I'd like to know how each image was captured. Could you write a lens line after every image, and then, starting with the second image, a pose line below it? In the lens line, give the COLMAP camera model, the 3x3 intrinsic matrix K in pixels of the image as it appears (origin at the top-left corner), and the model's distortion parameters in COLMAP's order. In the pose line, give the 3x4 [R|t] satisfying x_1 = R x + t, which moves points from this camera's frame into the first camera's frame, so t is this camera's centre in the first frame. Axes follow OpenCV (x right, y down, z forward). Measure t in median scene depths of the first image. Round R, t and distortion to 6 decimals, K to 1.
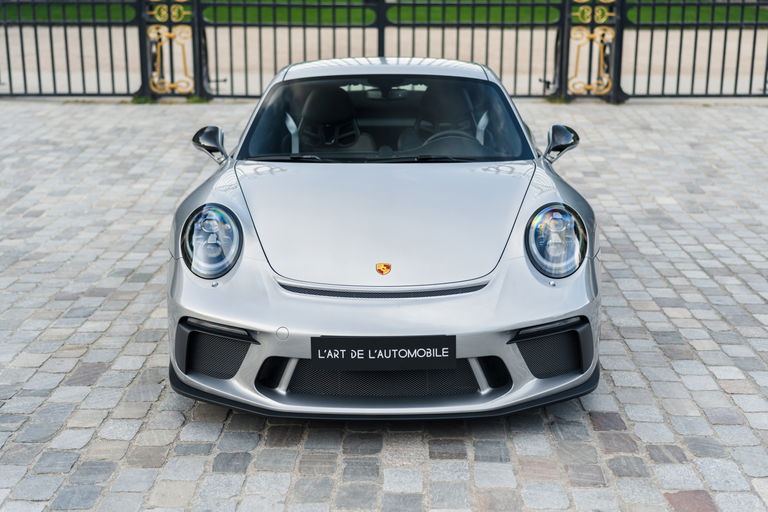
lens RADIAL K [[1178.2, 0, 384.0], [0, 1178.2, 256.0], [0, 0, 1]] dist [0.012747, -0.044985]
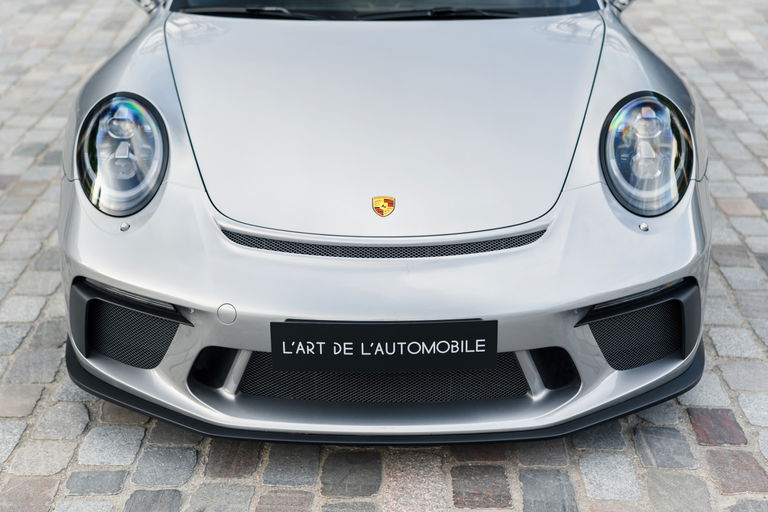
lens RADIAL K [[1273.9, 0, 354.2], [0, 1273.9, 256.4], [0, 0, 1]] dist [-0.007141, 0.009961]
pose [[0.999873, 0.001915, -0.015792, -0.005253], [0.000526, 0.988201, 0.153160, -0.065997], [0.015899, -0.153149, 0.988075, 0.294496]]
